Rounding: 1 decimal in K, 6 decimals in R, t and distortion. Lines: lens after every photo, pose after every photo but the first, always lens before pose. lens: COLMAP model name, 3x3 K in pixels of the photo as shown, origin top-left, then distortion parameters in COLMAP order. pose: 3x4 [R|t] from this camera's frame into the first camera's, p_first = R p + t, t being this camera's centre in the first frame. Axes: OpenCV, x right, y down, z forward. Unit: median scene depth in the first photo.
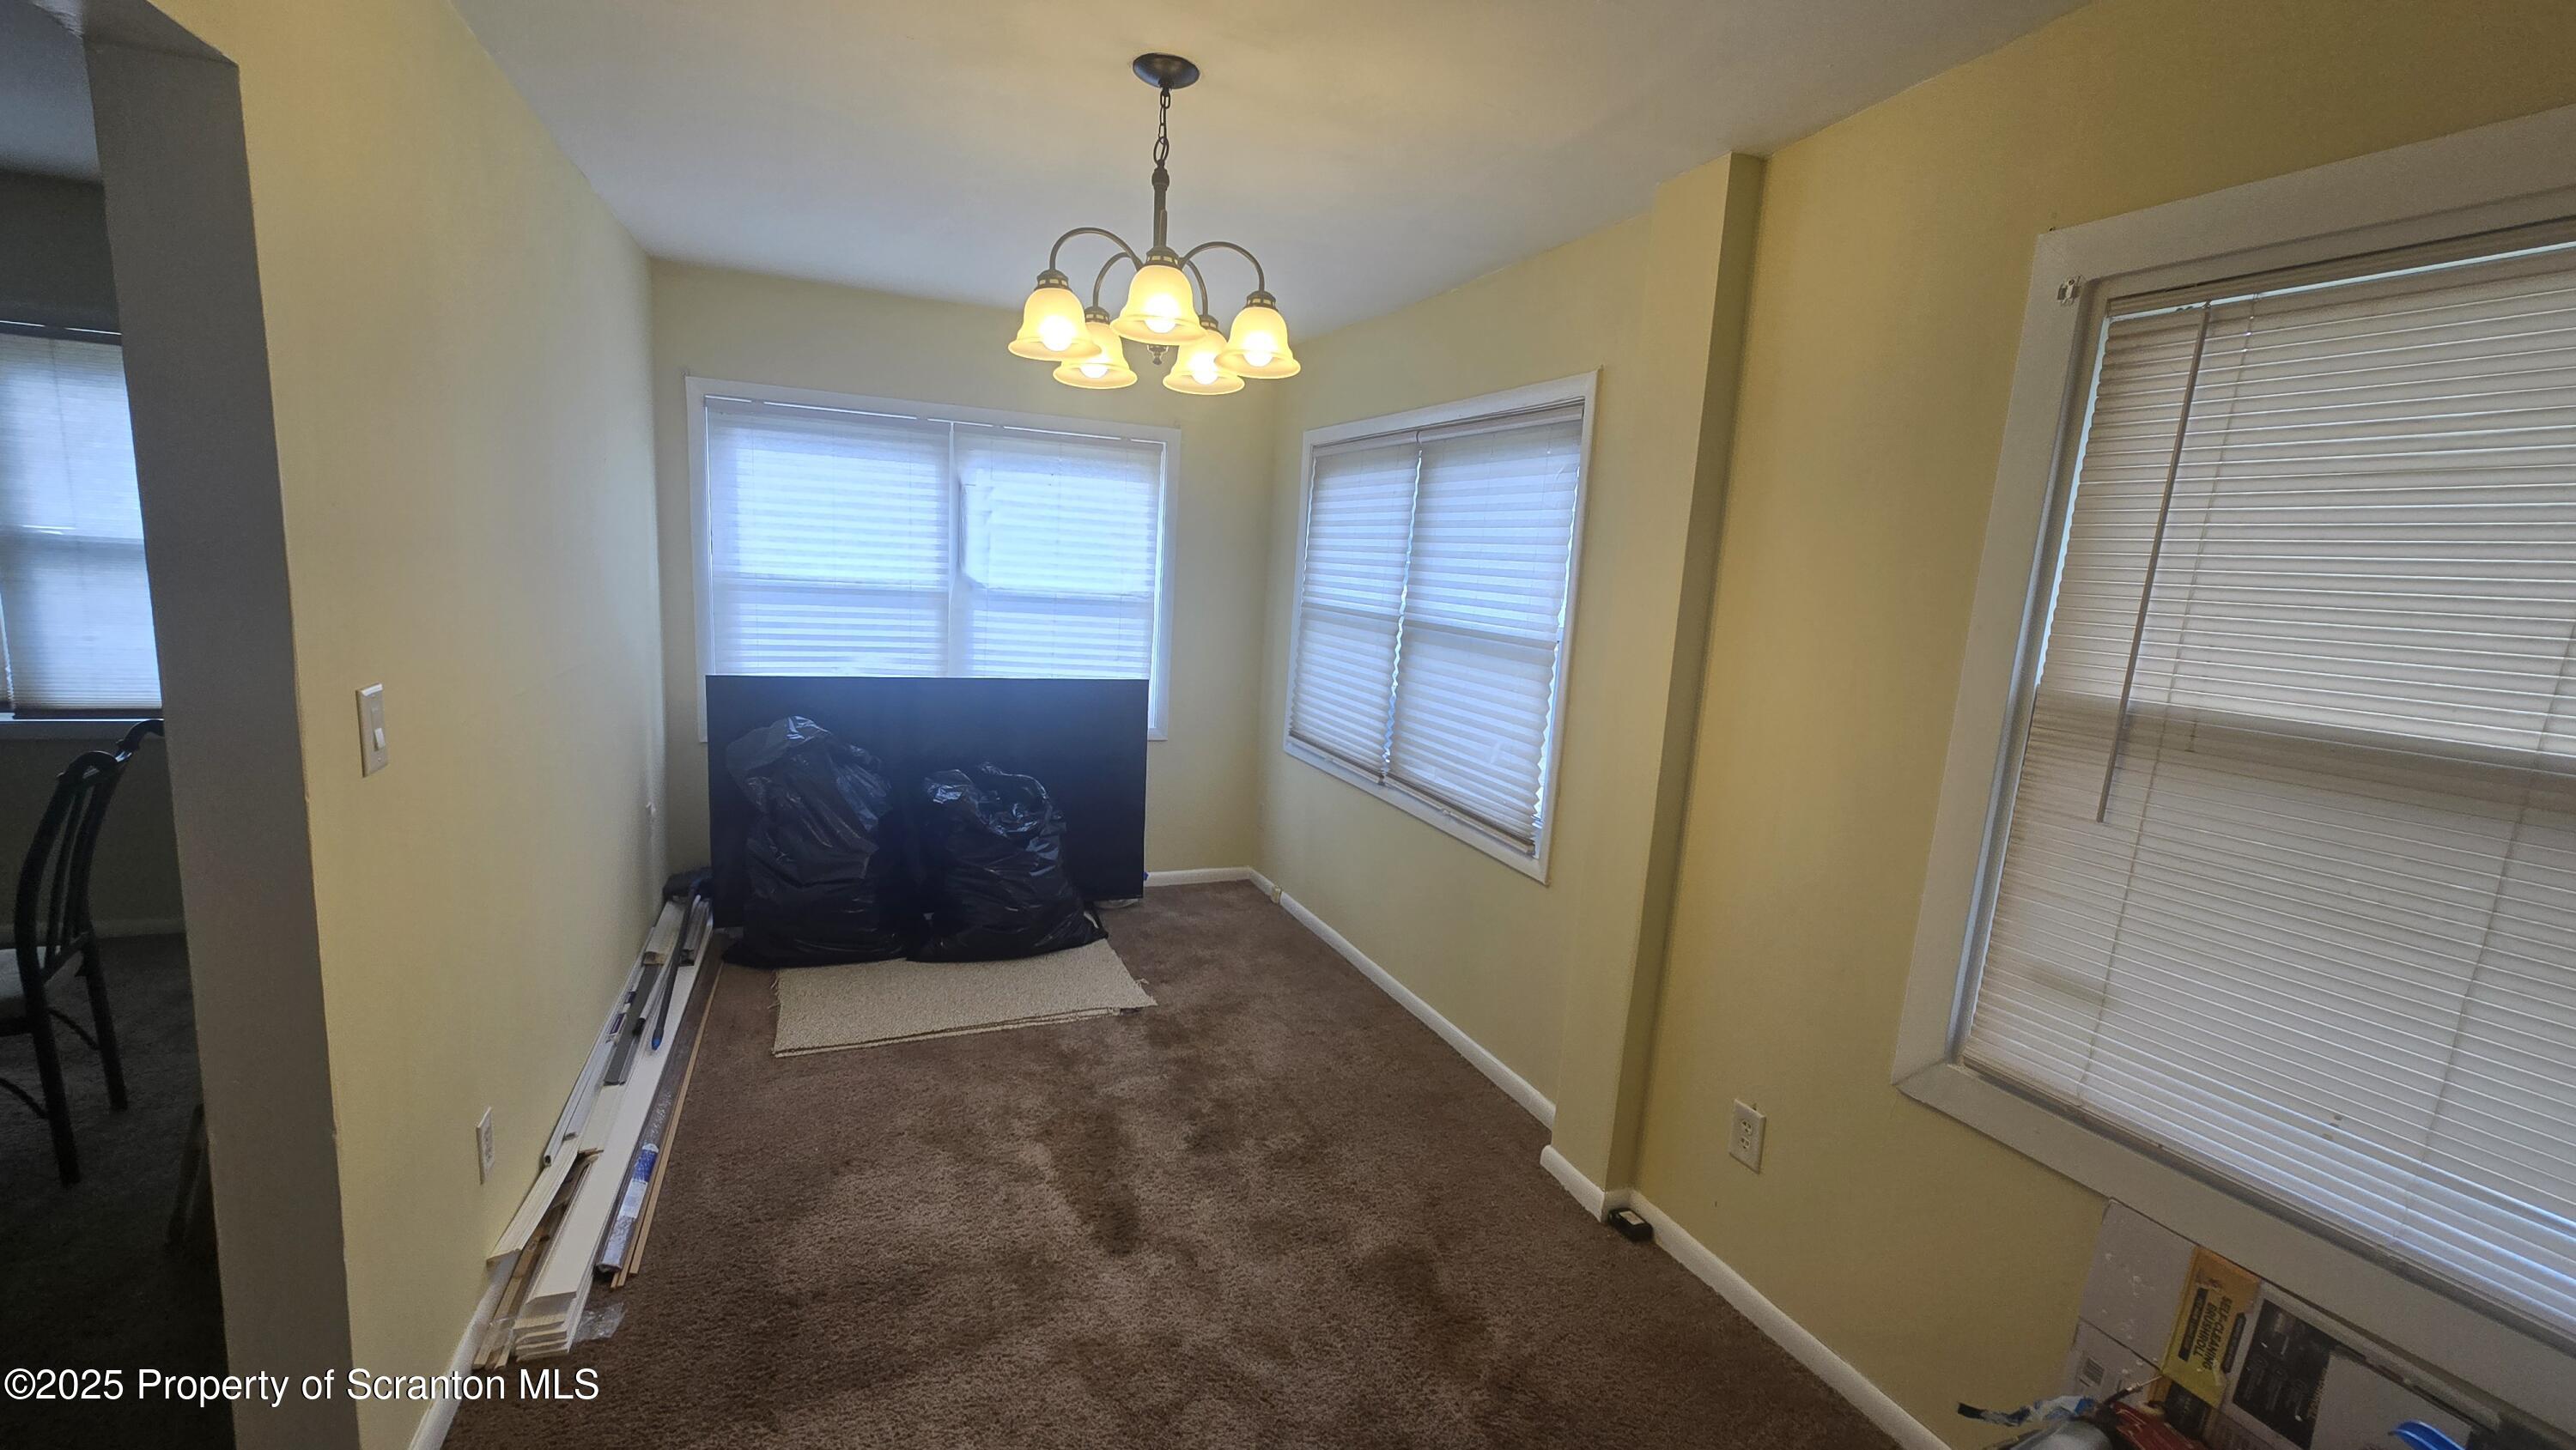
lens RADIAL K [[1060.8, 0, 1266.8], [0, 1060.8, 732.6], [0, 0, 1]] dist [-0.007275, 0.000145]
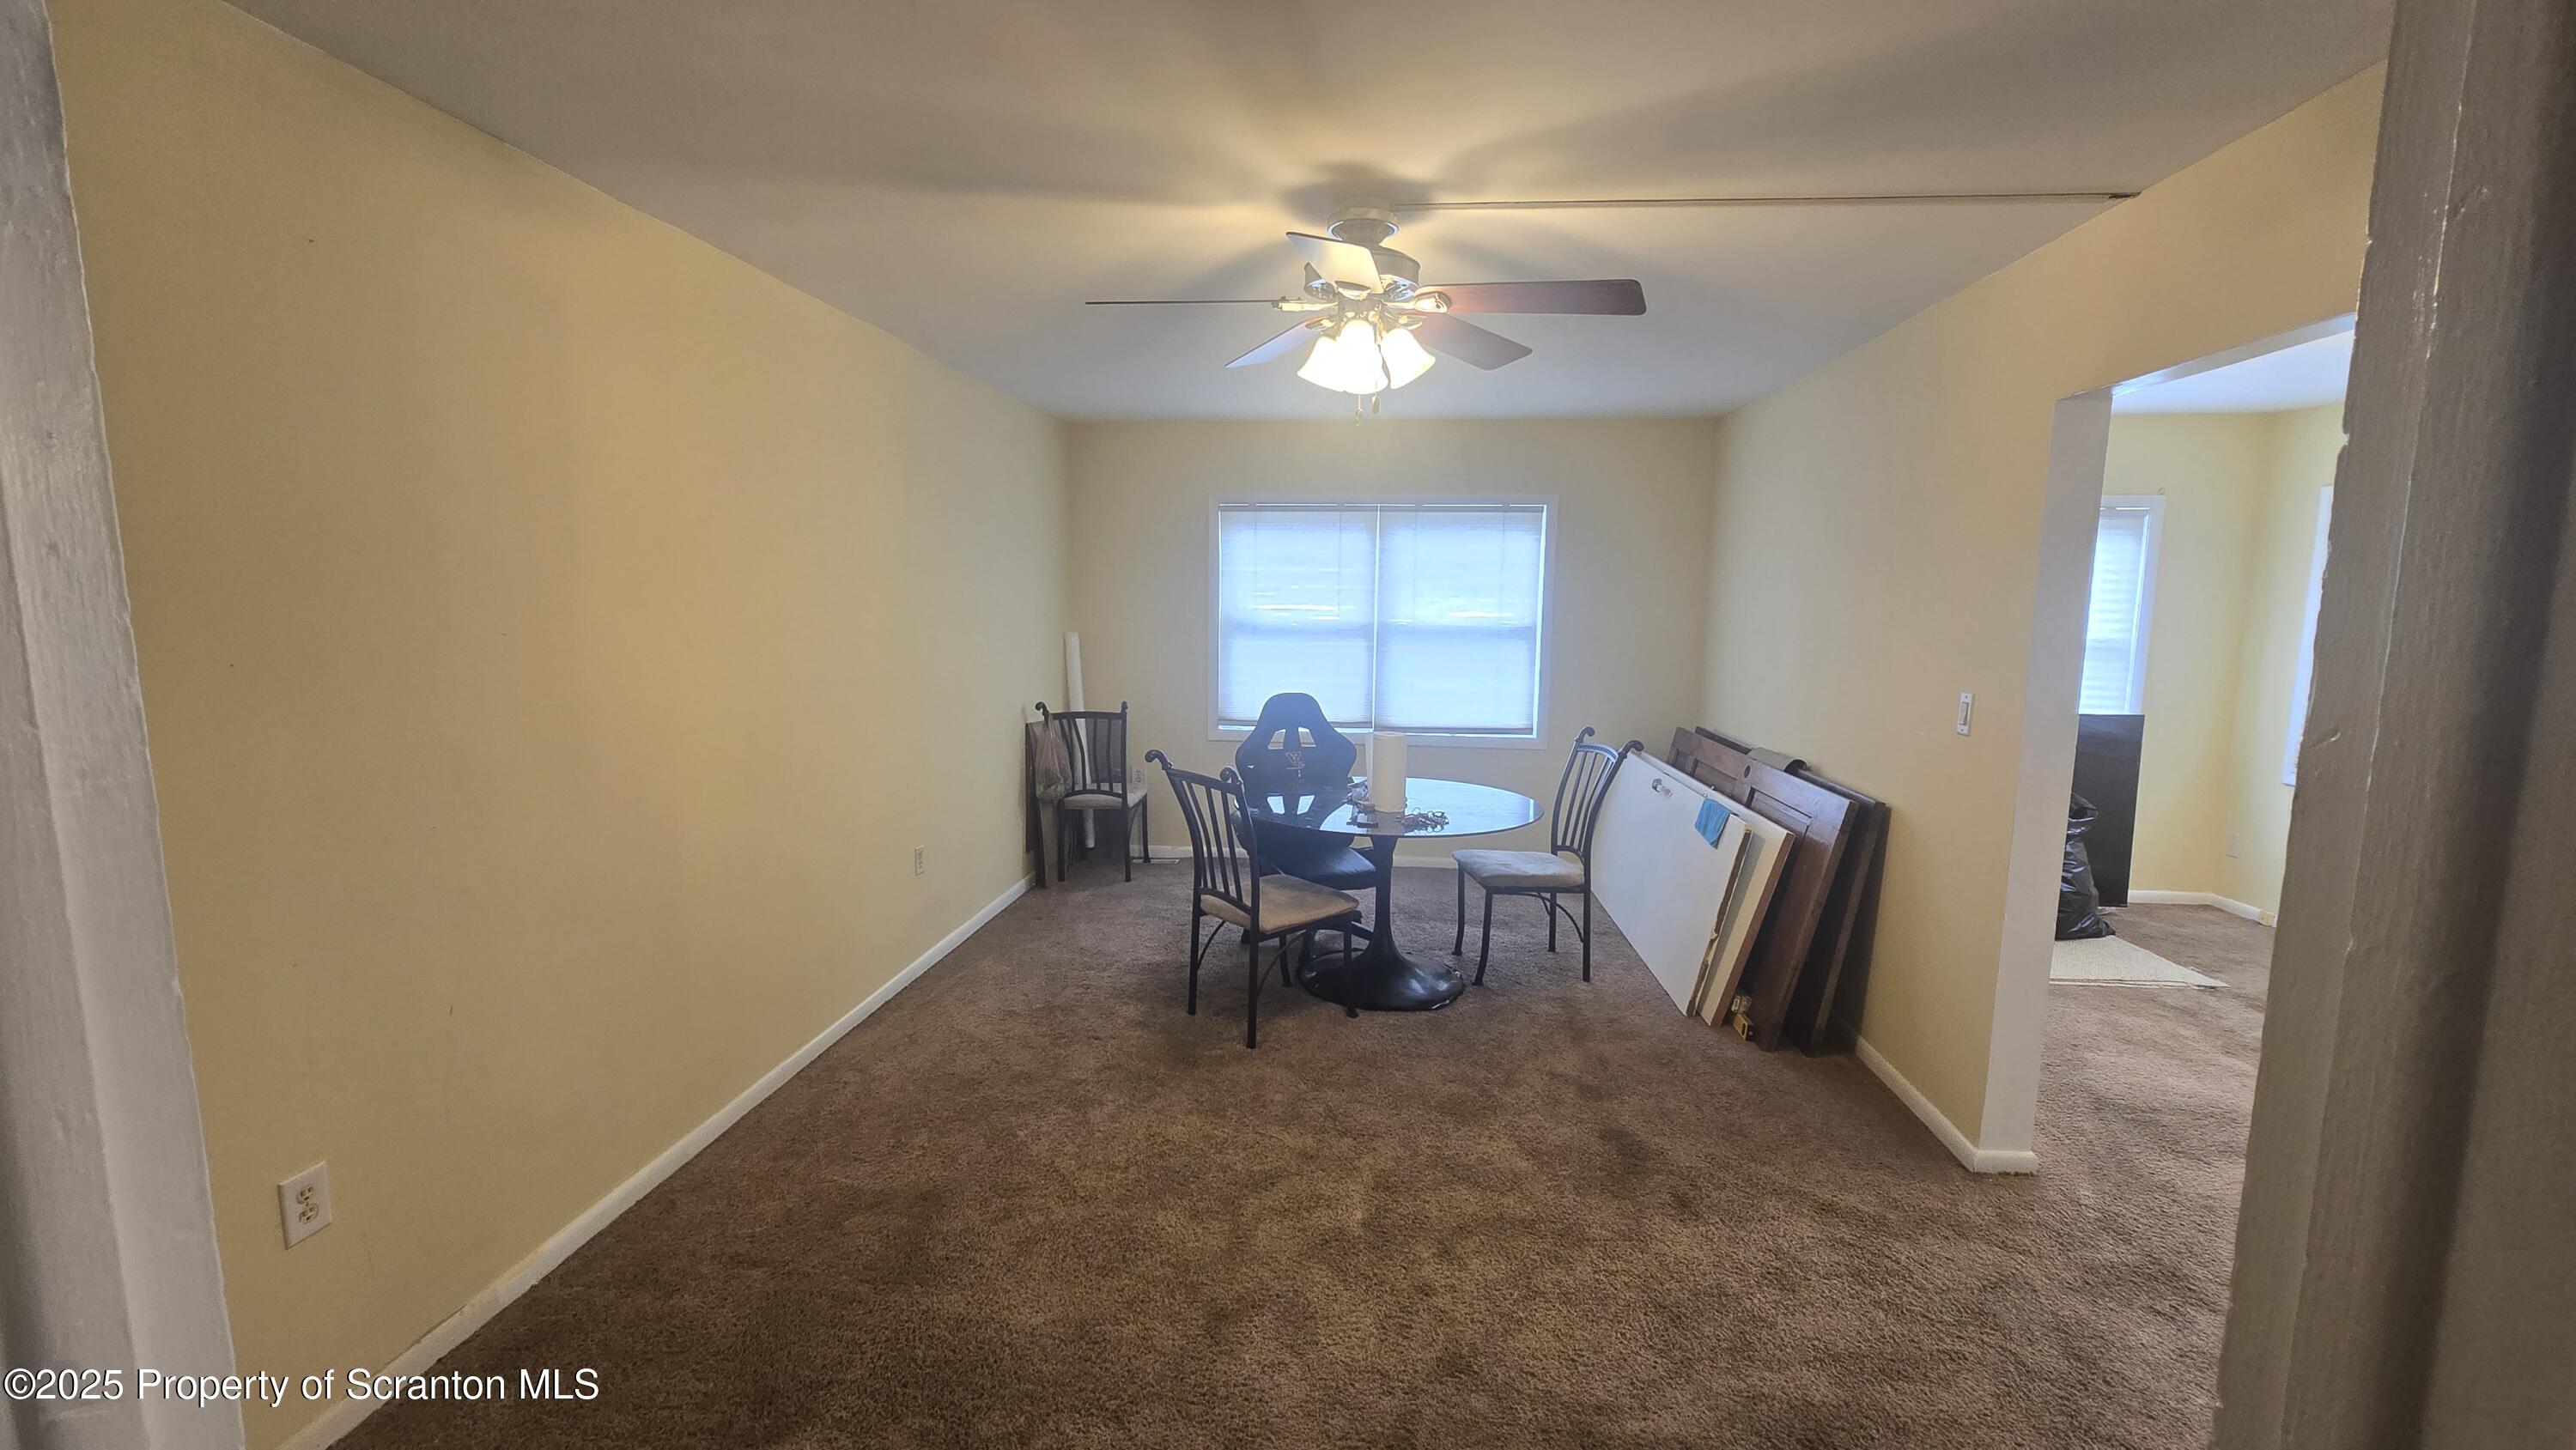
lens RADIAL K [[1060.8, 0, 1266.8], [0, 1060.8, 732.6], [0, 0, 1]] dist [-0.007275, 0.000145]
pose [[0.879827, 0.010359, -0.475182, -0.486304], [-0.037922, 0.998105, -0.048456, 0.073197], [0.473779, 0.060653, 0.878552, -0.543466]]
